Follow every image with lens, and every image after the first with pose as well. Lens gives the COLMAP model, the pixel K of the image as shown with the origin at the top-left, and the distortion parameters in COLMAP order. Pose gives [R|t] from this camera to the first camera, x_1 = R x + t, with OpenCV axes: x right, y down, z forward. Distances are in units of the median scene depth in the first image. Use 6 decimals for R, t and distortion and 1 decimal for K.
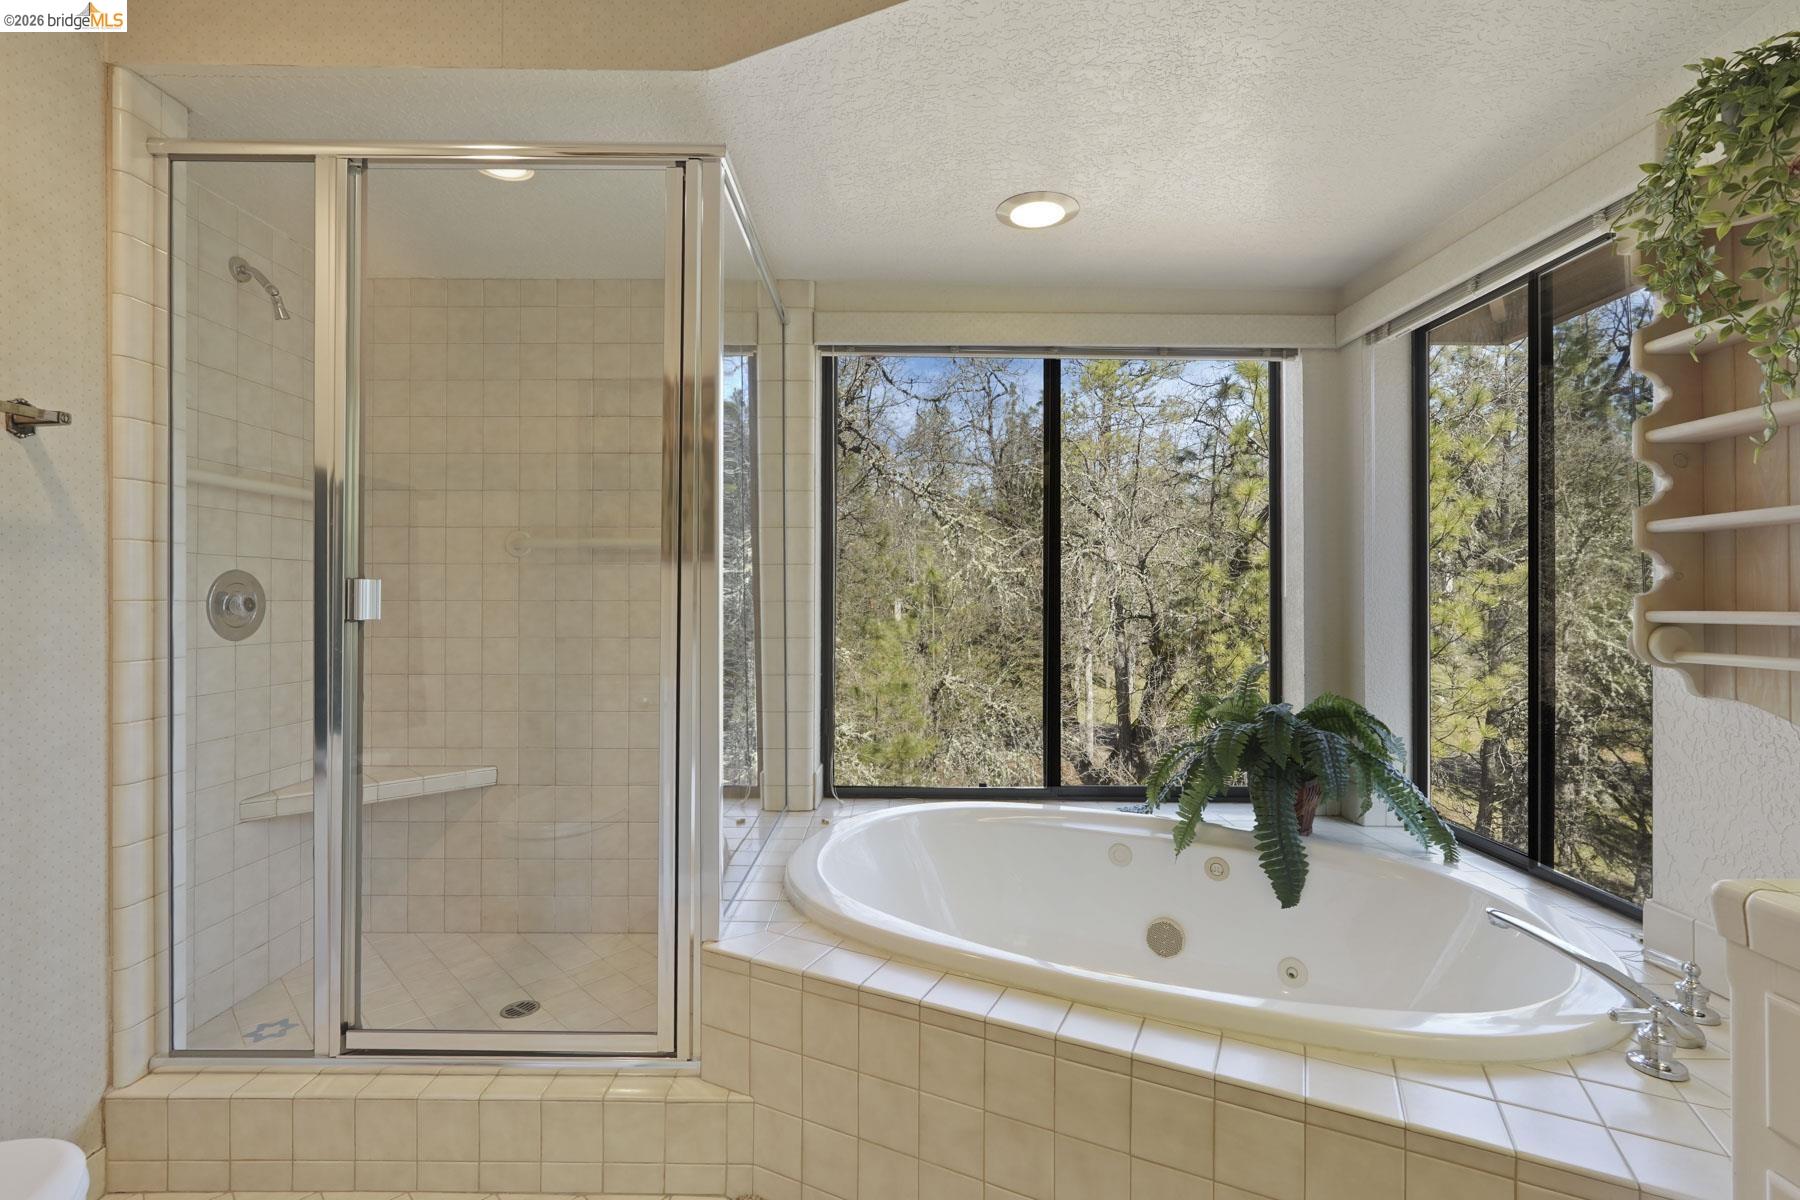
lens RADIAL K [[810.8, 0, 901.2], [0, 810.8, 596.4], [0, 0, 1]] dist [-0.012871, 0.007377]
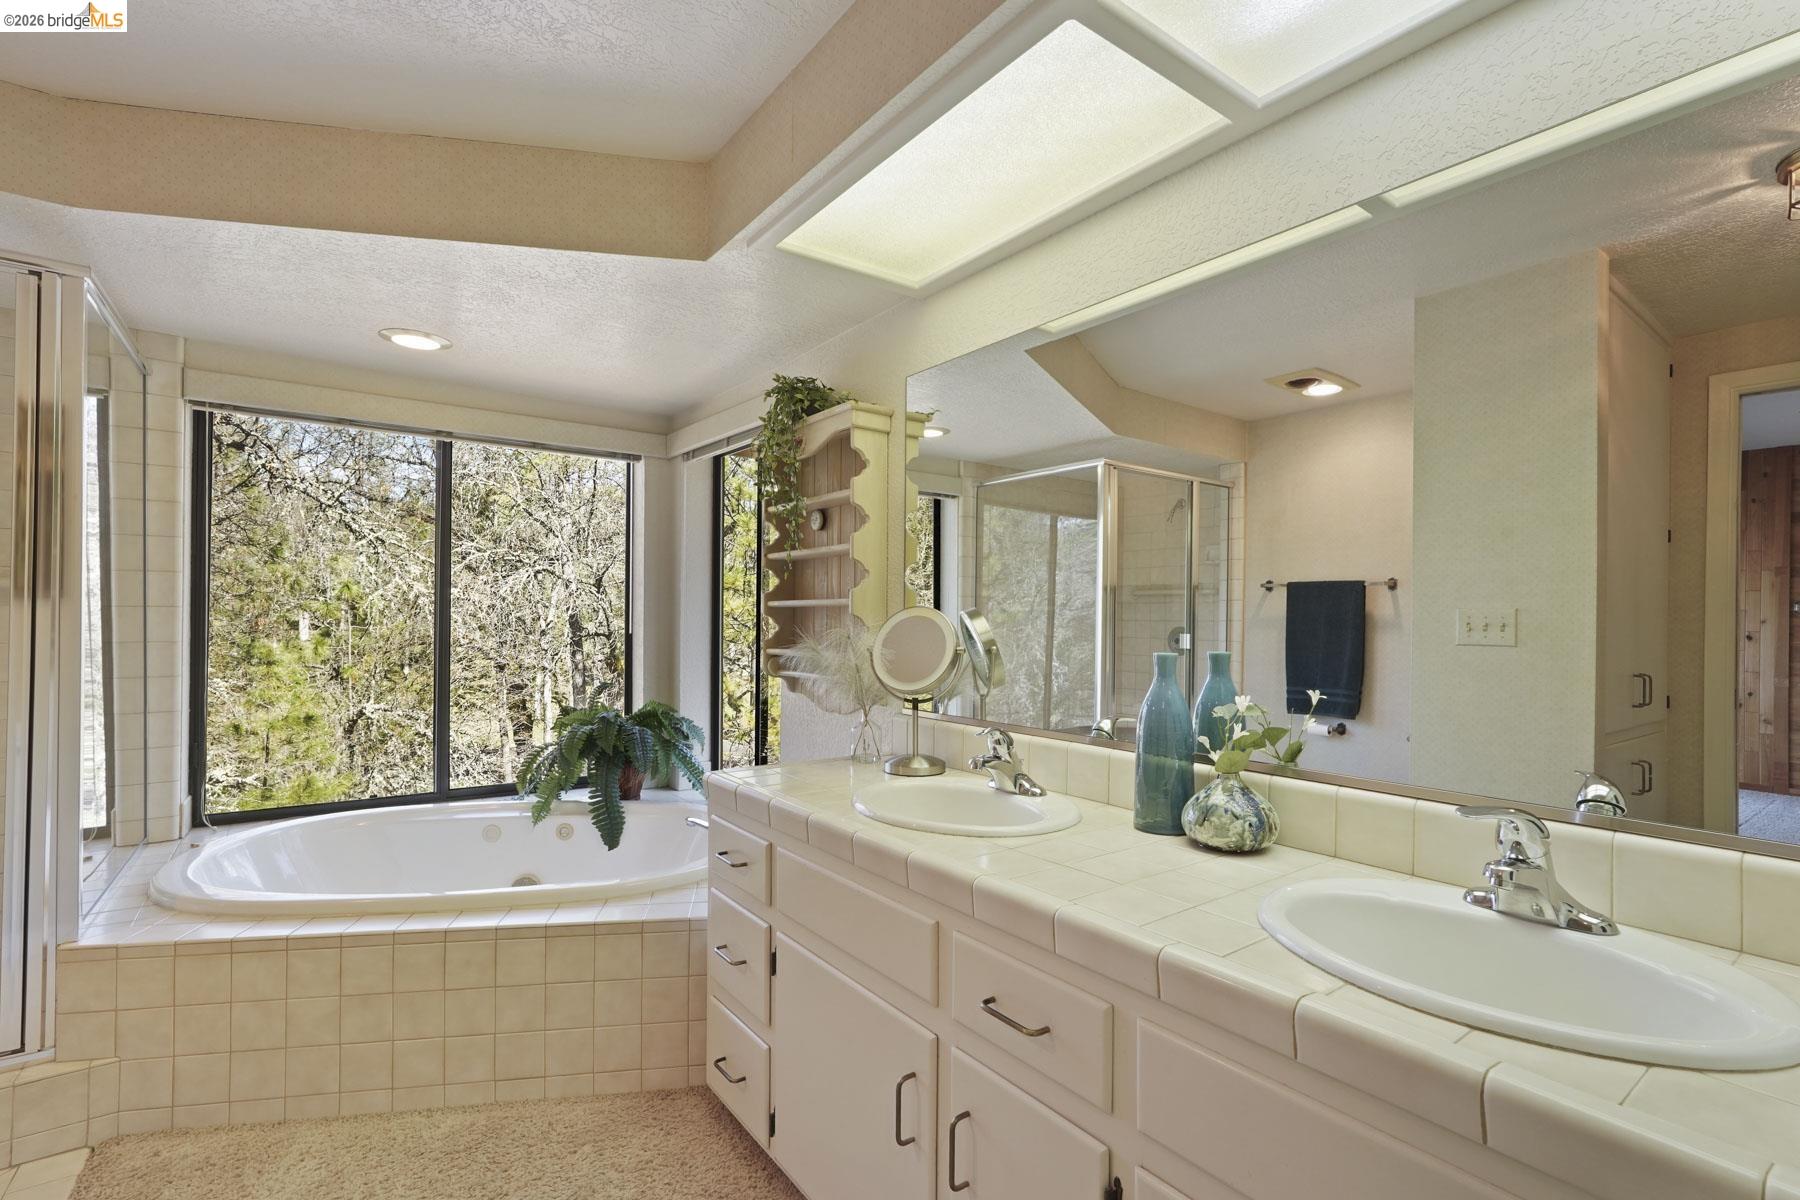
lens RADIAL K [[810.8, 0, 897.7], [0, 810.8, 613.8], [0, 0, 1]] dist [-0.012871, 0.007377]
pose [[0.807901, 0.005826, 0.589290, 0.026913], [-0.007243, 0.999974, 0.000044, -0.036682], [-0.589274, -0.004303, 0.807922, -0.398848]]
